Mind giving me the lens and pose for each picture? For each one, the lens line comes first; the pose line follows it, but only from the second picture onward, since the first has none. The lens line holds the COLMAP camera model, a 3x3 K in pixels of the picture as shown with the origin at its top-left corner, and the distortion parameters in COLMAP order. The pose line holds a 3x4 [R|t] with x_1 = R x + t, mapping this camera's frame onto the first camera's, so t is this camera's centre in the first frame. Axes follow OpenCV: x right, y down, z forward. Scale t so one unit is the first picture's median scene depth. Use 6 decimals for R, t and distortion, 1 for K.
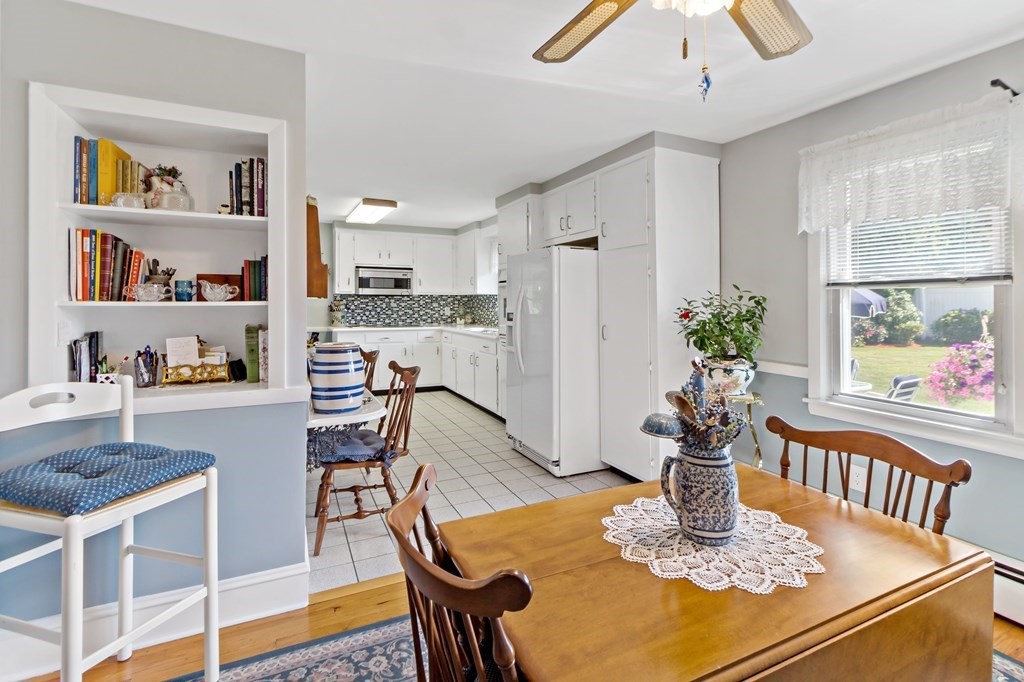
lens RADIAL K [[484.5, 0, 528.9], [0, 484.5, 299.0], [0, 0, 1]] dist [0.008930, 0.000059]
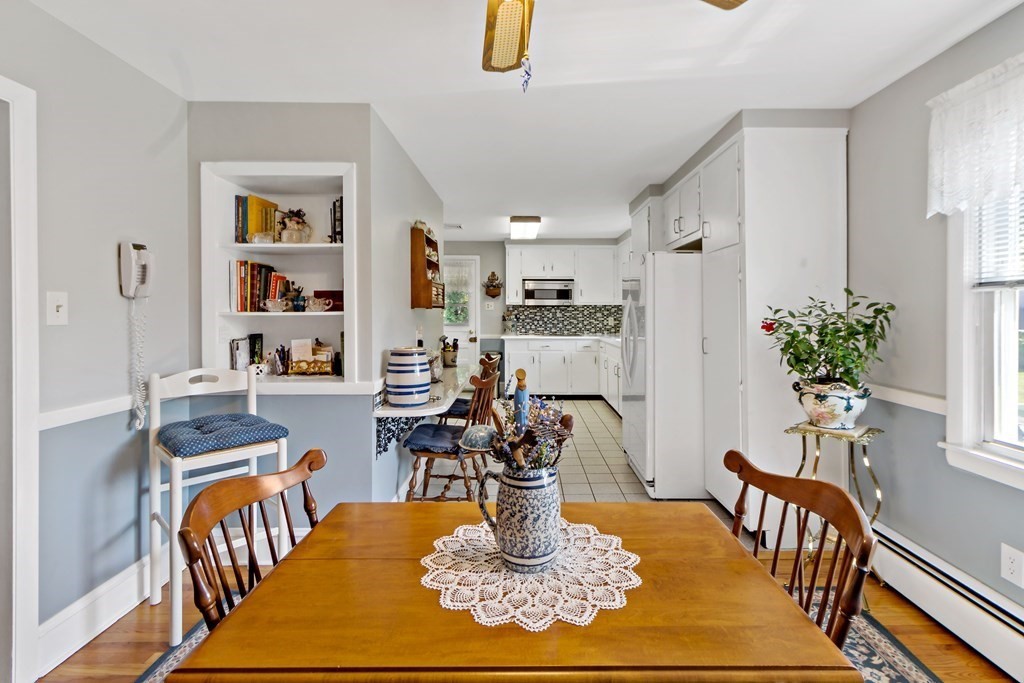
lens RADIAL K [[486.0, 0, 531.8], [0, 486.0, 315.8], [0, 0, 1]] dist [0.013100, -0.000561]
pose [[0.898086, 0.000239, -0.439819, 0.386274], [0.005699, 0.999910, 0.012181, 0.002716], [0.439782, -0.013446, 0.898004, 0.084711]]
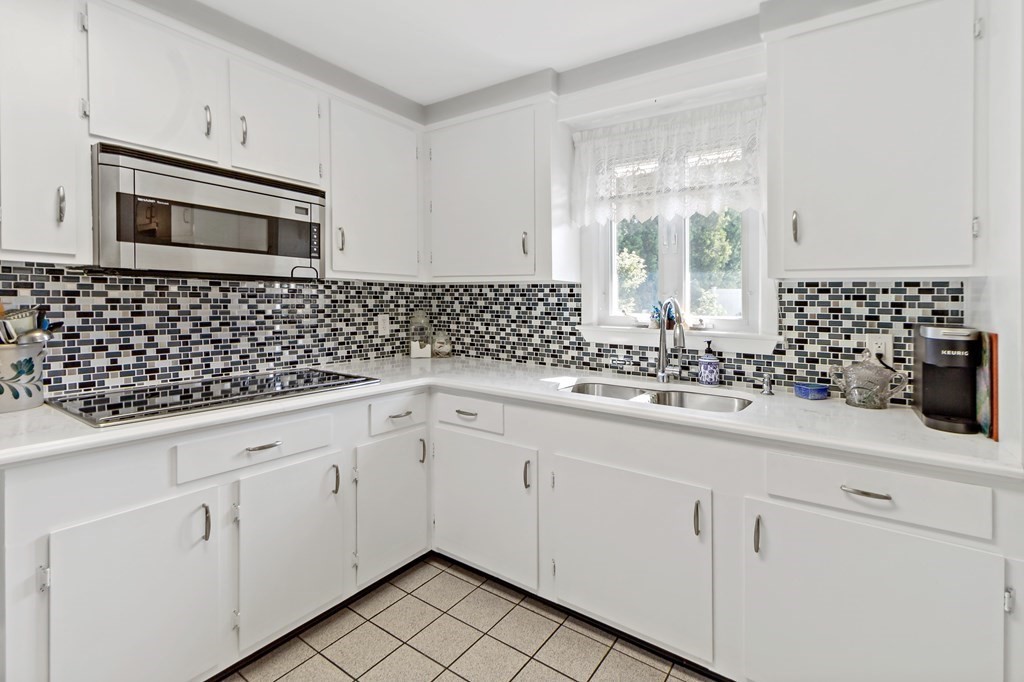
lens RADIAL K [[450.5, 0, 481.7], [0, 450.5, 312.1], [0, 0, 1]] dist [0.012797, -0.000073]
pose [[0.876184, -0.004334, 0.481957, -0.836294], [-0.014832, 0.999243, 0.035951, 0.003119], [-0.481748, -0.038648, 0.875457, 1.997992]]
